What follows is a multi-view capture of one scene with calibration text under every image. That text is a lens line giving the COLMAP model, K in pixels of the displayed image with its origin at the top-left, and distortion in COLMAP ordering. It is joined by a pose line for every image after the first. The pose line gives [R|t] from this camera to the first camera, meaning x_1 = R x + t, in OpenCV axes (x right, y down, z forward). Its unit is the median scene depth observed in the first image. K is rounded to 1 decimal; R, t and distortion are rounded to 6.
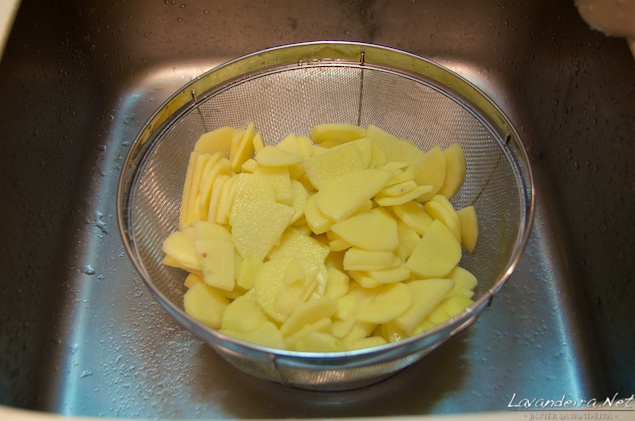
lens RADIAL K [[780.7, 0, 319.0], [0, 780.7, 207.2], [0, 0, 1]] dist [0.050875, 0.000000]
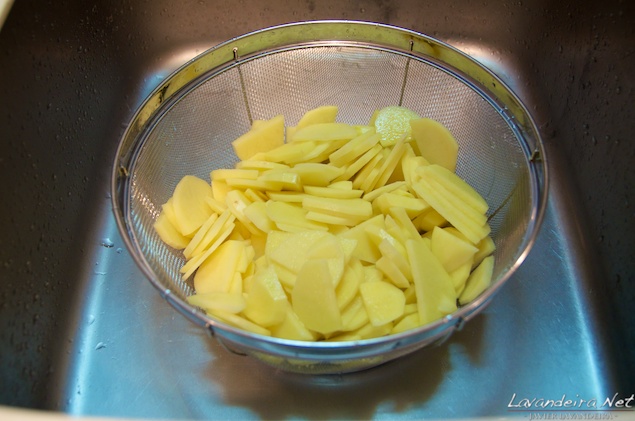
lens RADIAL K [[633.0, 0, 314.8], [0, 633.0, 214.3], [0, 0, 1]] dist [-0.052928, 0.000000]
pose [[0.999008, 0.005461, -0.044187, 0.011743], [-0.003943, 0.999402, 0.034361, 0.012825], [0.044348, -0.034153, 0.998432, 0.186581]]
